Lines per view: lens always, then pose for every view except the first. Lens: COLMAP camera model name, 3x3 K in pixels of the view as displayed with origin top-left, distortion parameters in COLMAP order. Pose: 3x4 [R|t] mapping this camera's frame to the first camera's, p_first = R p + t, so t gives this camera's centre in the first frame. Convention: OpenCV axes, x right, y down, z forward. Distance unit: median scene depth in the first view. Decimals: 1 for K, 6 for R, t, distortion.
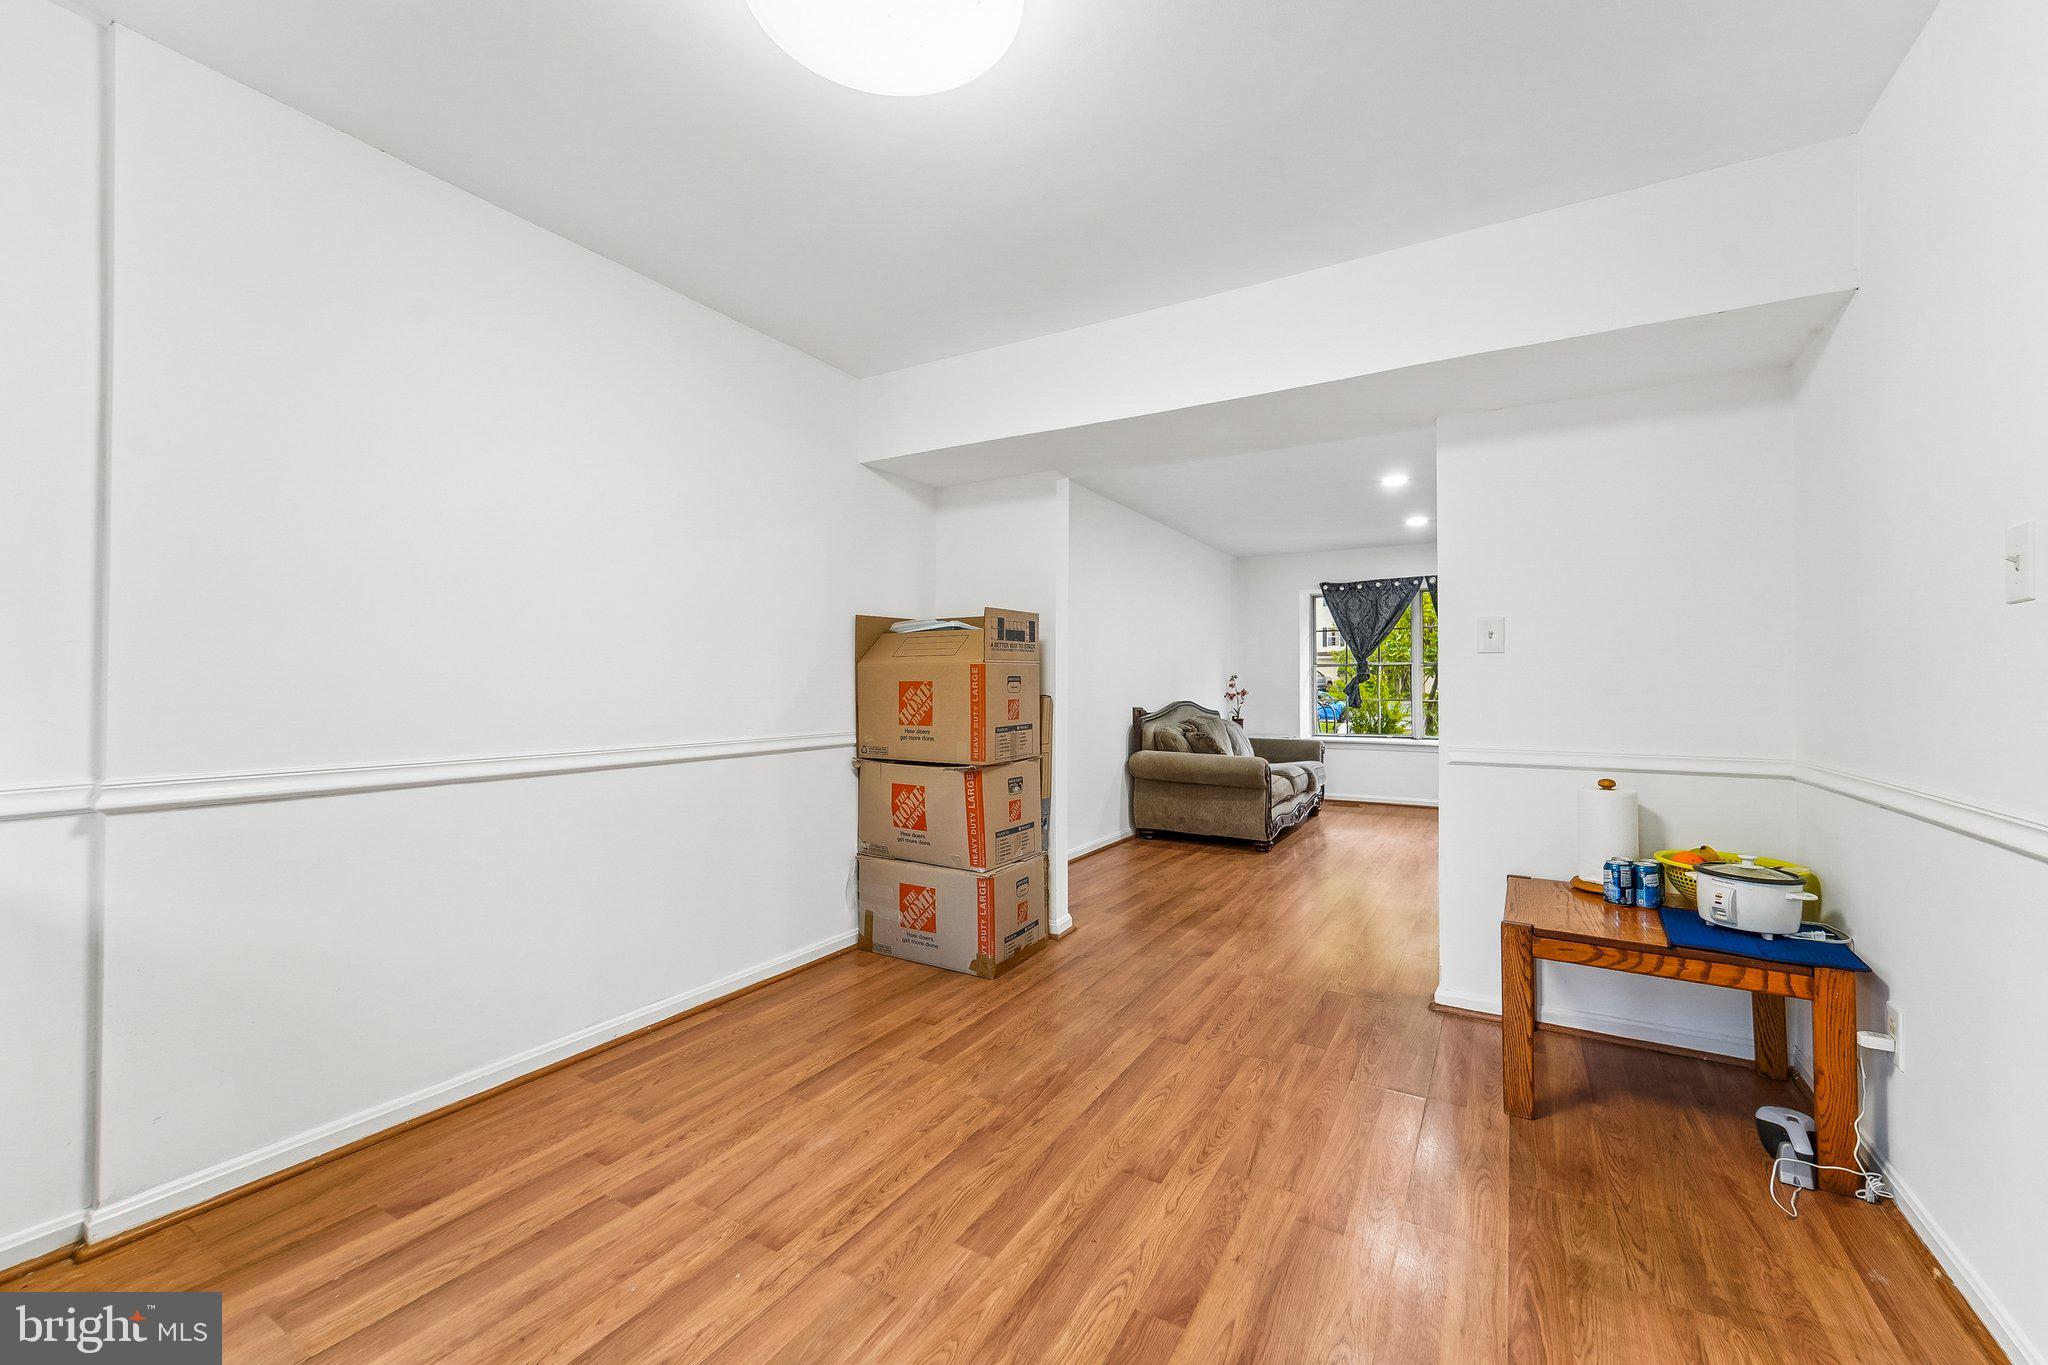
lens RADIAL K [[794.4, 0, 1018.6], [0, 794.4, 684.2], [0, 0, 1]] dist [-0.000113, -0.000248]
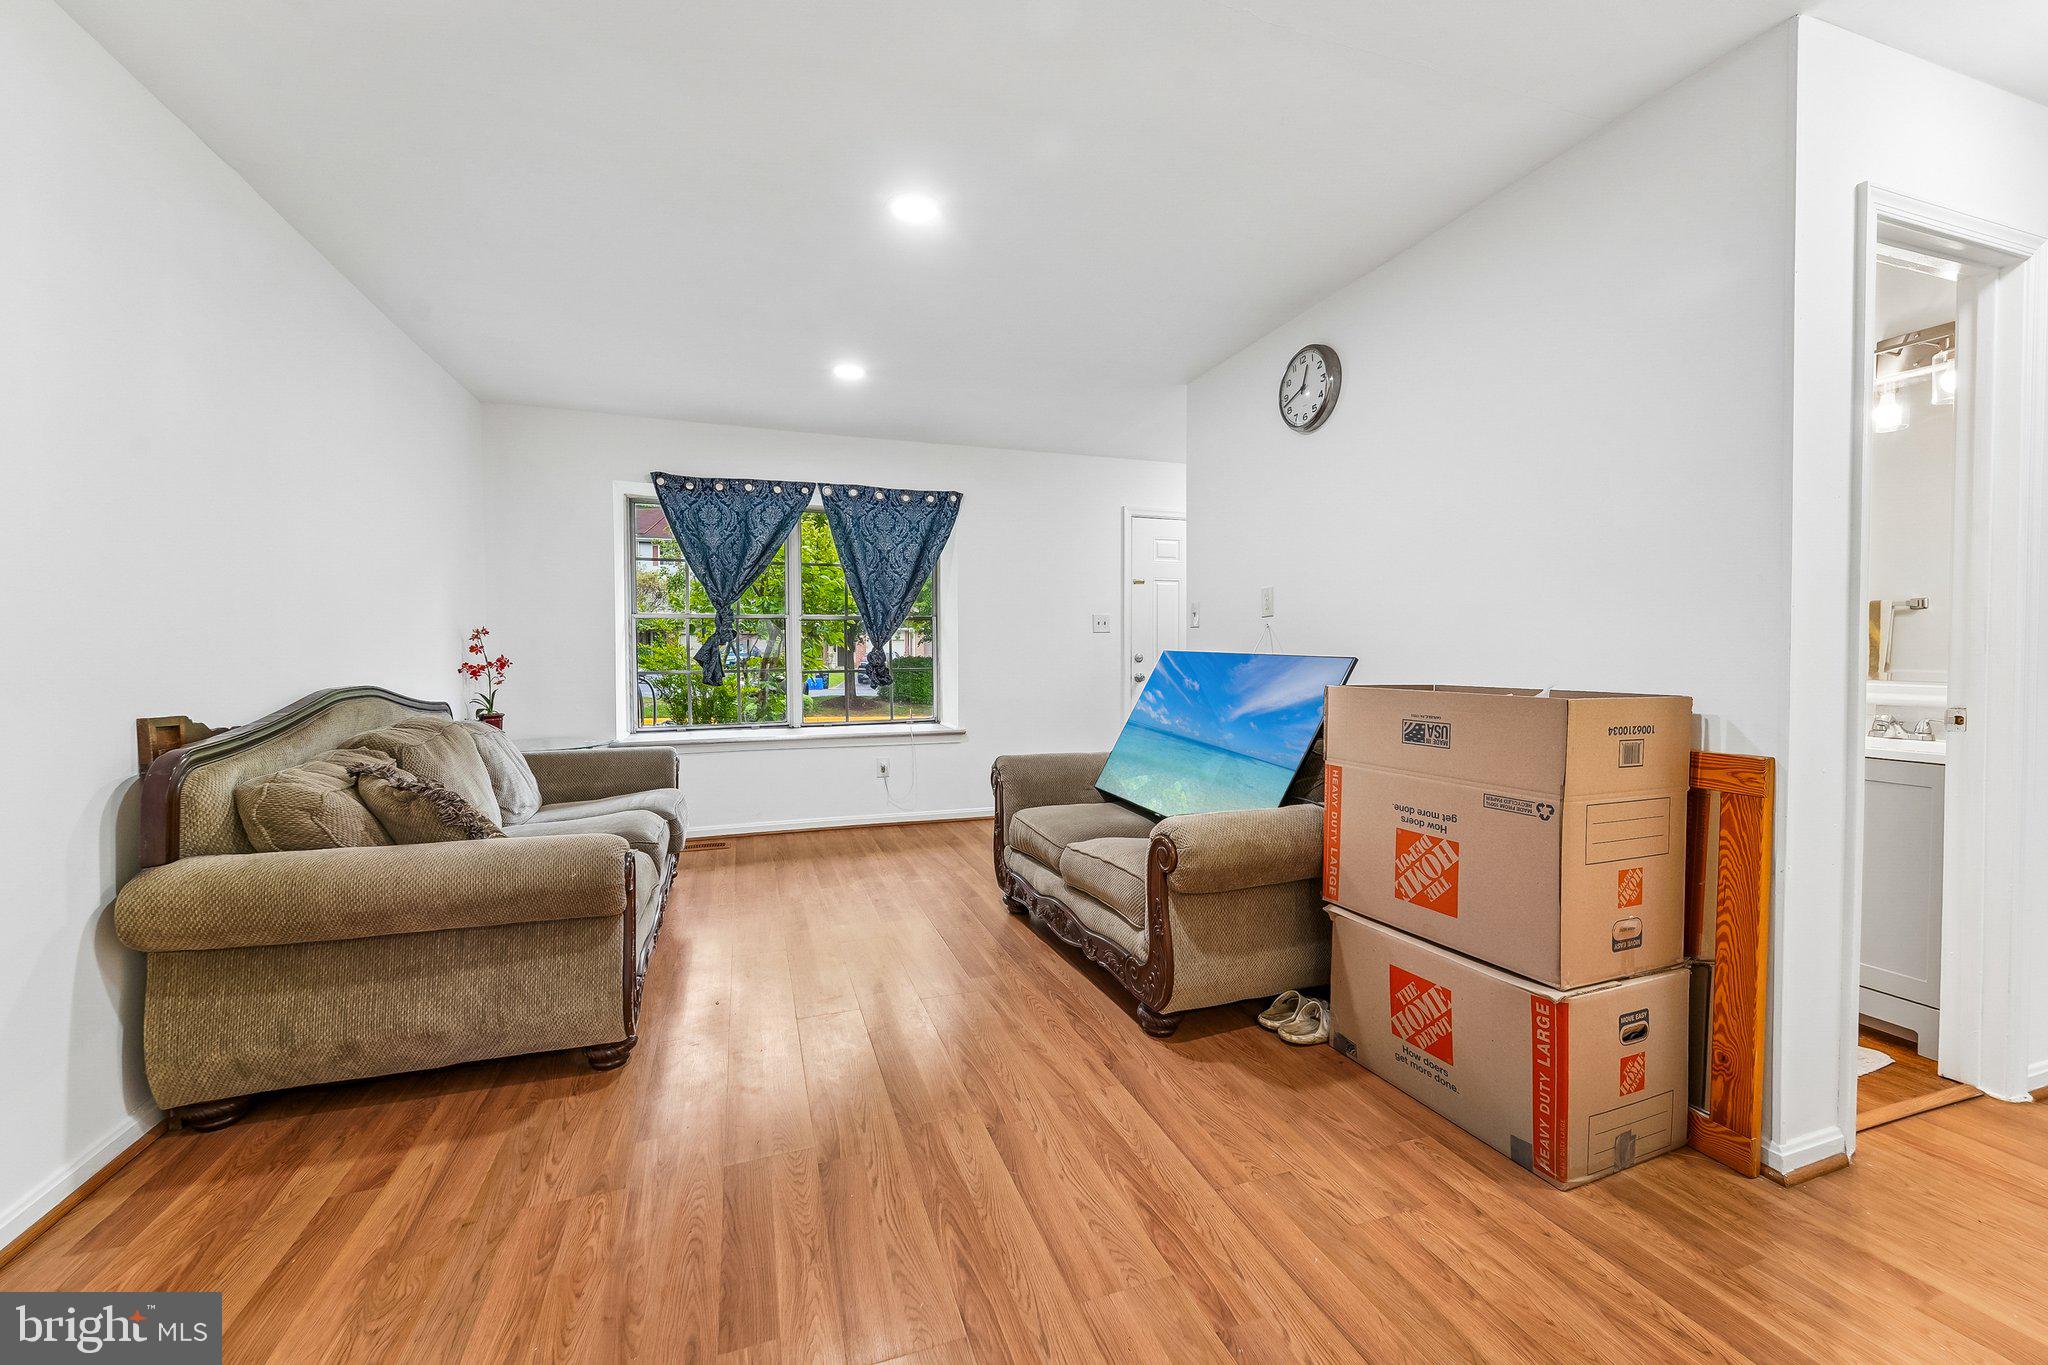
lens RADIAL K [[794.4, 0, 1031.0], [0, 794.4, 663.8], [0, 0, 1]] dist [-0.000113, -0.000248]
pose [[0.613444, -0.014686, 0.789601, 0.094605], [-0.000844, 0.999814, 0.019251, 0.001251], [-0.789738, -0.012476, 0.613318, 0.448357]]
